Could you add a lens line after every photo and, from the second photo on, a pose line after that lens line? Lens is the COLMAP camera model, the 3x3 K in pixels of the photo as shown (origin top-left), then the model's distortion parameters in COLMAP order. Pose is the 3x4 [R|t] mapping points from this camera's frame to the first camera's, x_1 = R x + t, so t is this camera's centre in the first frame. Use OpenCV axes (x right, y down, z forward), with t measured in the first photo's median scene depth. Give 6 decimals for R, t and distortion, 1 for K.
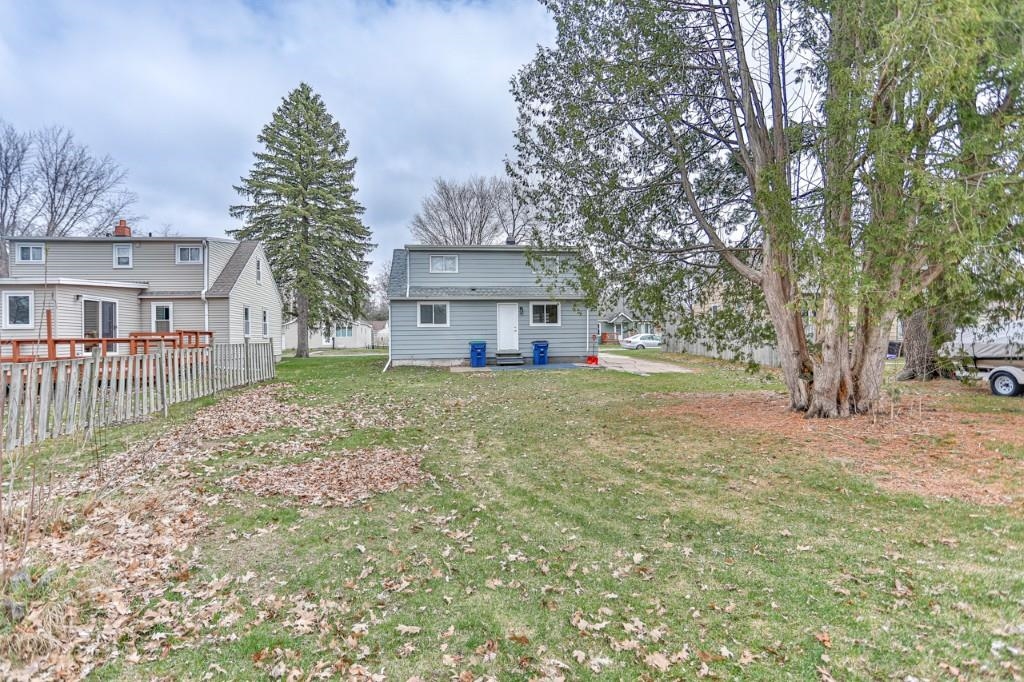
lens RADIAL K [[525.8, 0, 493.2], [0, 525.8, 338.9], [0, 0, 1]] dist [-0.062515, 0.036400]
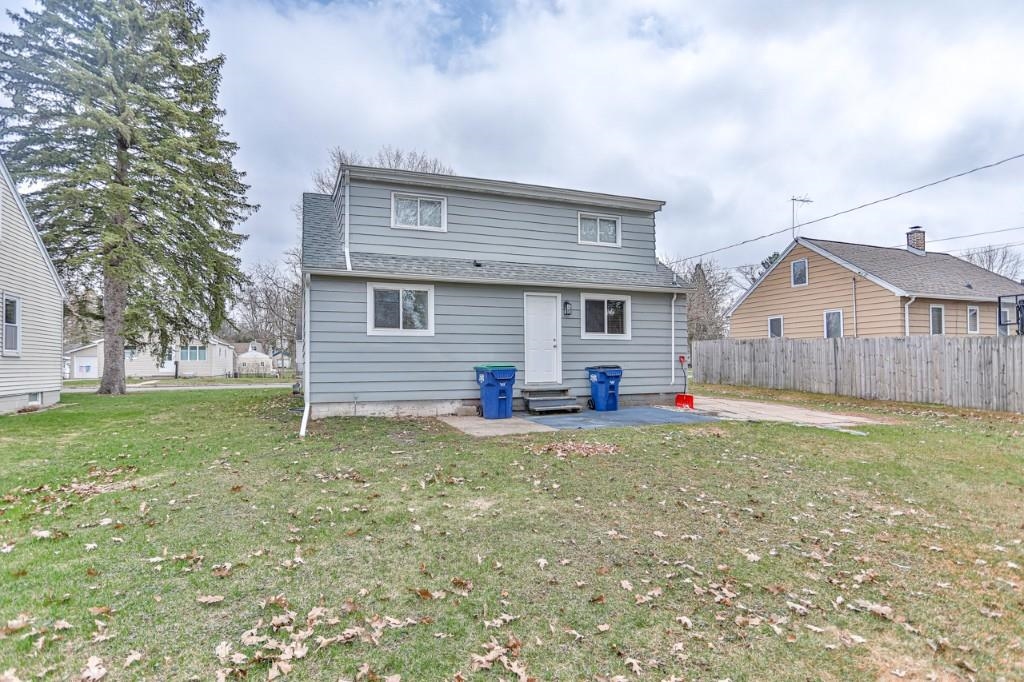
lens RADIAL K [[545.6, 0, 510.5], [0, 545.6, 355.9], [0, 0, 1]] dist [-0.018947, 0.000376]
pose [[0.968095, 0.011268, 0.250330, -0.138815], [-0.006395, 0.999774, -0.020274, 0.005468], [-0.250501, 0.018026, 0.967948, 0.476188]]
